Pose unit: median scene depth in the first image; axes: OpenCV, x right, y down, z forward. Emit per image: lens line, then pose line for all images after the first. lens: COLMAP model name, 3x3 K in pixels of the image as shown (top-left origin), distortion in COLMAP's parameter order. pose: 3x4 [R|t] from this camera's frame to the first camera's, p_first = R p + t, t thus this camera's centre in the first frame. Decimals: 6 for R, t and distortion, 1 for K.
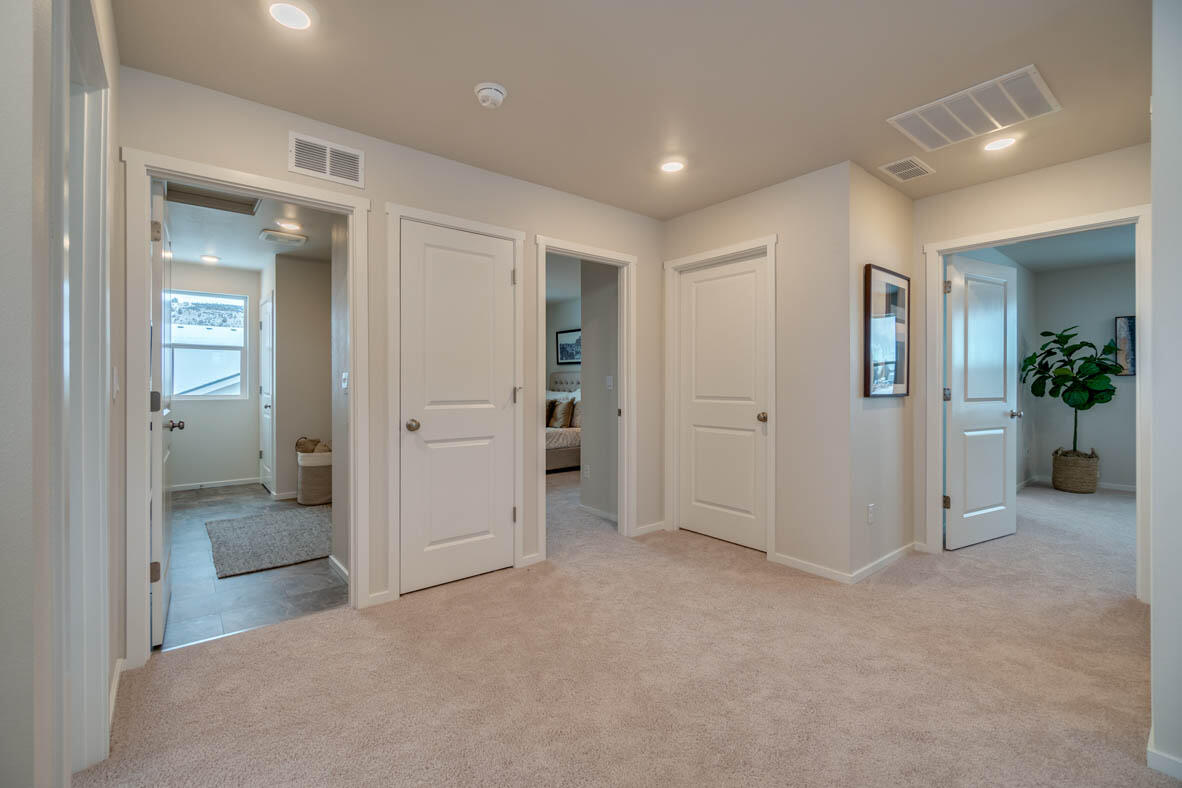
lens RADIAL K [[504.2, 0, 579.0], [0, 504.2, 383.3], [0, 0, 1]] dist [-0.000429, 0.001214]
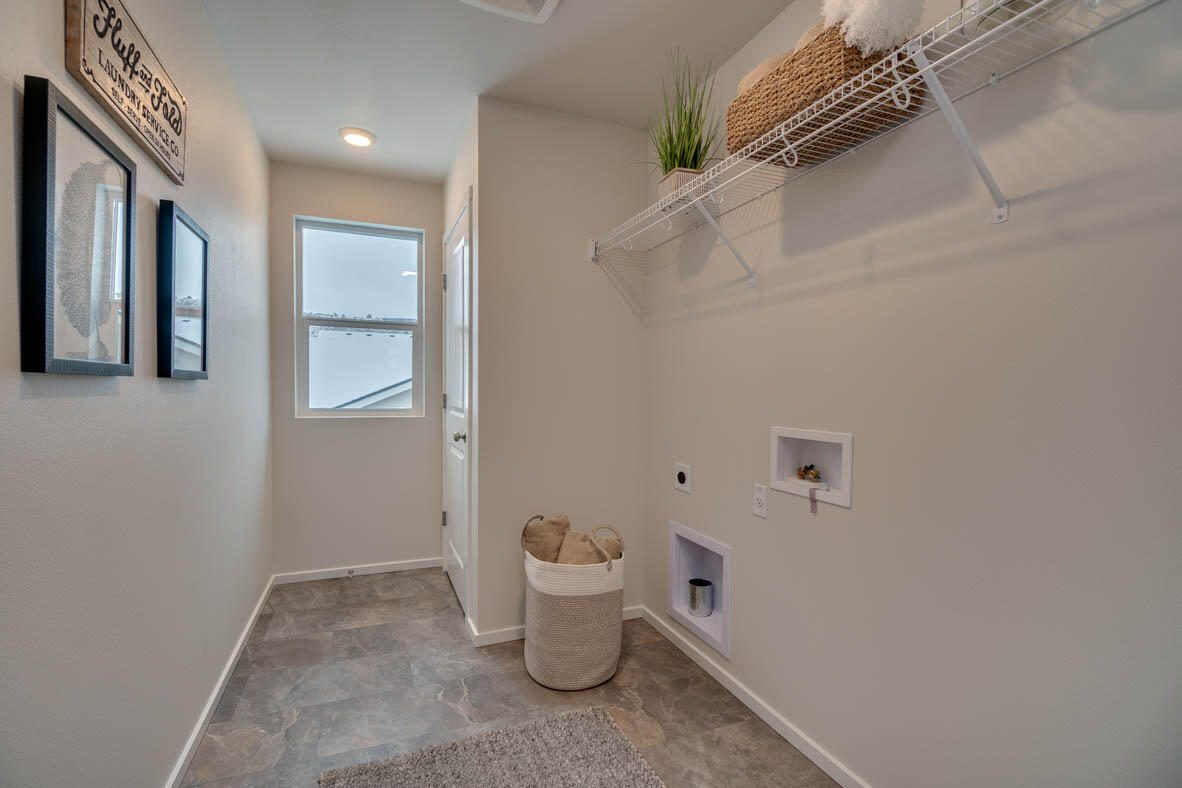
lens RADIAL K [[504.2, 0, 579.0], [0, 504.2, 383.3], [0, 0, 1]] dist [-0.000429, 0.001214]
pose [[0.960744, -0.002035, -0.277429, -0.230301], [0.000336, 0.999981, -0.006171, -0.001567], [0.277436, 0.005835, 0.960726, 0.349514]]
